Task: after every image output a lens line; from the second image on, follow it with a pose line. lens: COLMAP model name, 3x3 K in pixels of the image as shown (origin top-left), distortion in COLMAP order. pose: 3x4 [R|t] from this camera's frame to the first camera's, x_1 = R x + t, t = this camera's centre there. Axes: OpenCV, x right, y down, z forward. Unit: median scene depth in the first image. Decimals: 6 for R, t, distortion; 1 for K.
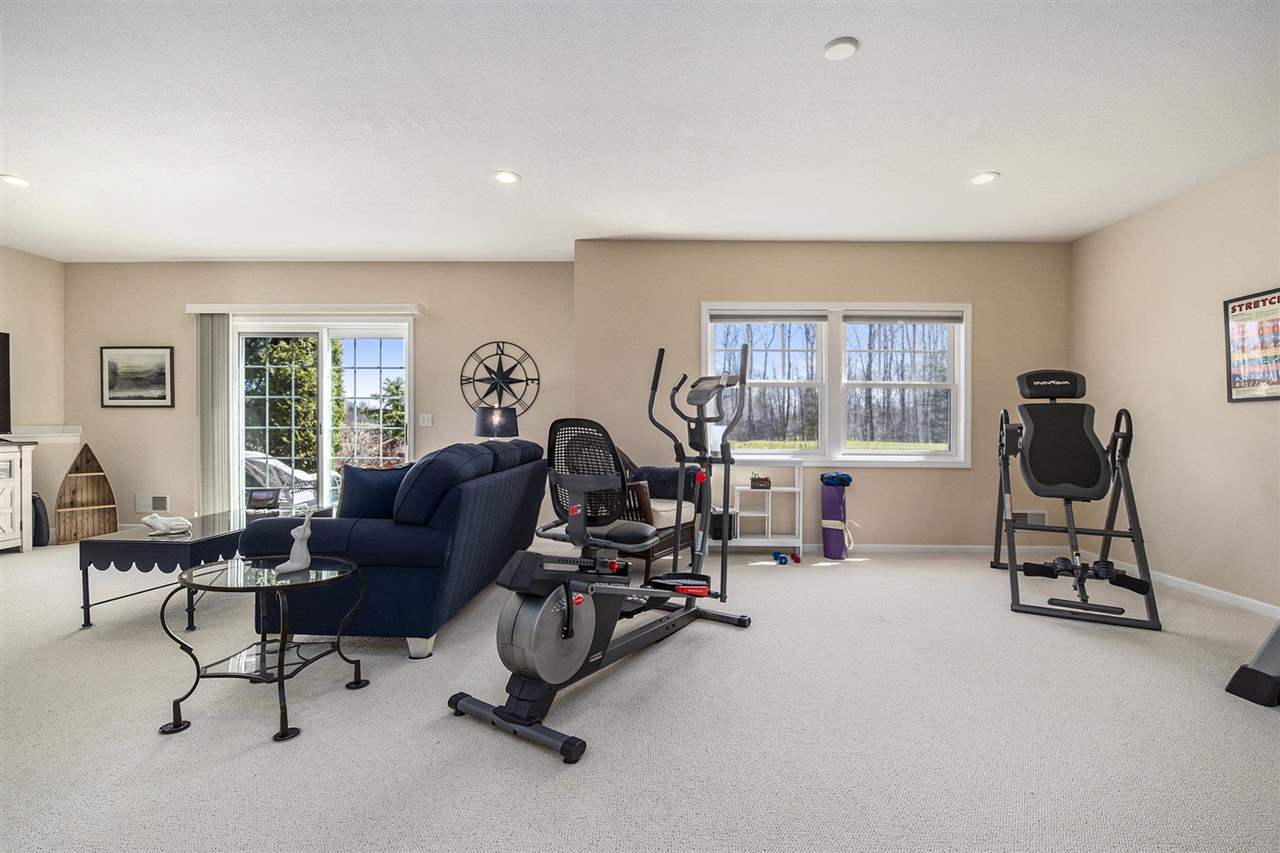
lens RADIAL K [[559.6, 0, 640.4], [0, 559.6, 430.0], [0, 0, 1]] dist [-0.002772, -0.000578]
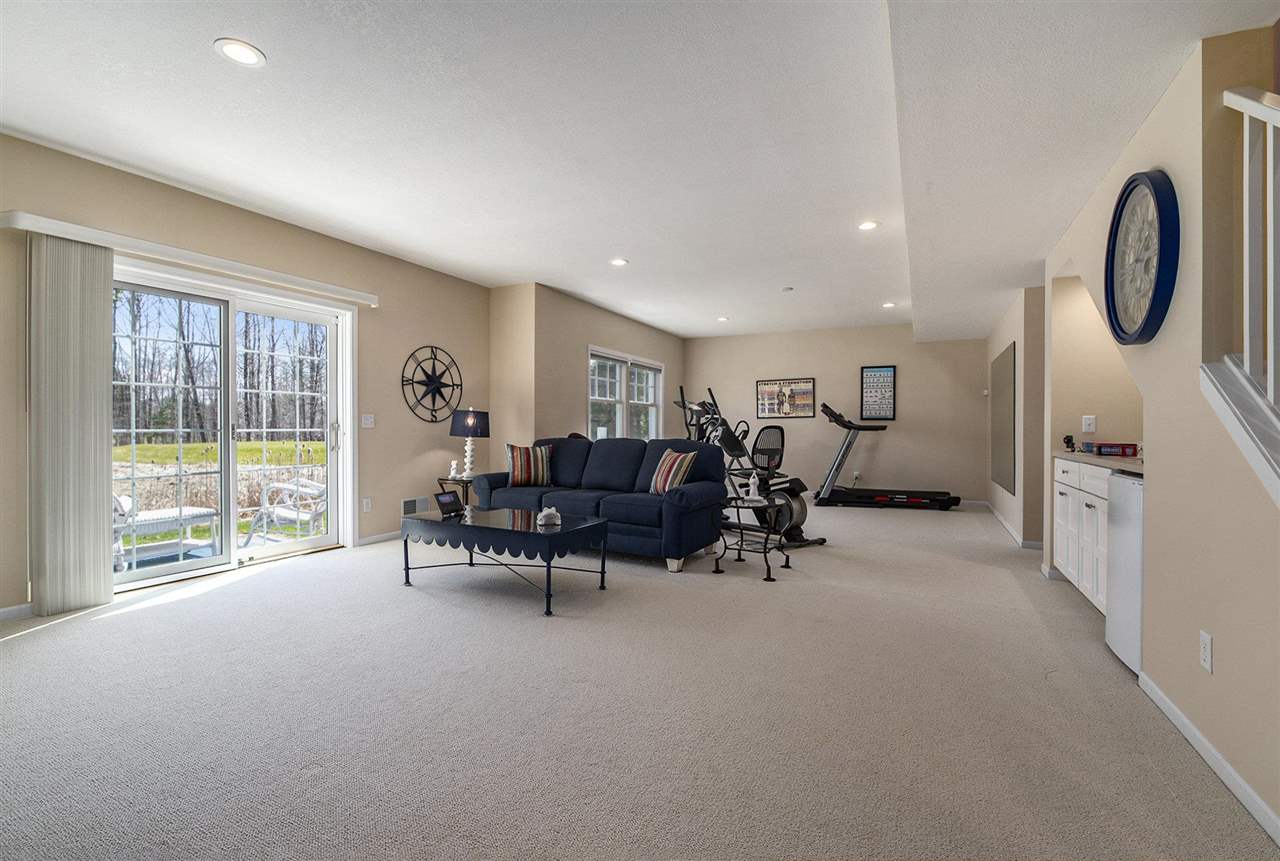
lens RADIAL K [[557.4, 0, 644.2], [0, 557.4, 426.5], [0, 0, 1]] dist [0.000887, -0.000025]
pose [[0.448734, 0.001404, 0.893664, -1.002946], [0.001379, 0.999996, -0.002263, -0.006310], [-0.893664, 0.002248, 0.448731, 0.183518]]
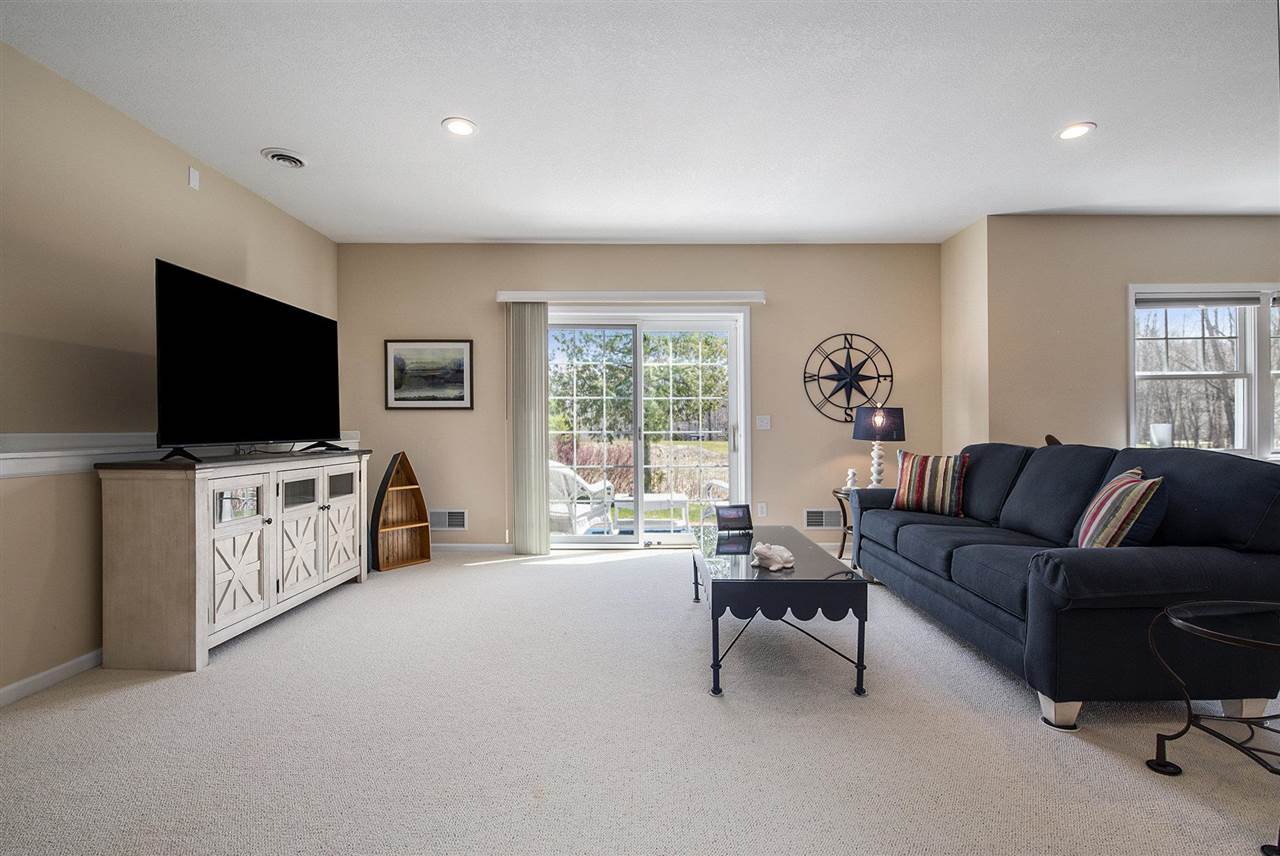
lens RADIAL K [[557.8, 0, 650.2], [0, 557.8, 425.7], [0, 0, 1]] dist [0.031415, -0.024515]
pose [[0.999750, -0.005013, 0.021771, -0.584488], [0.005269, 0.999918, -0.011698, -0.003332], [-0.021711, 0.011810, 0.999695, 0.120772]]
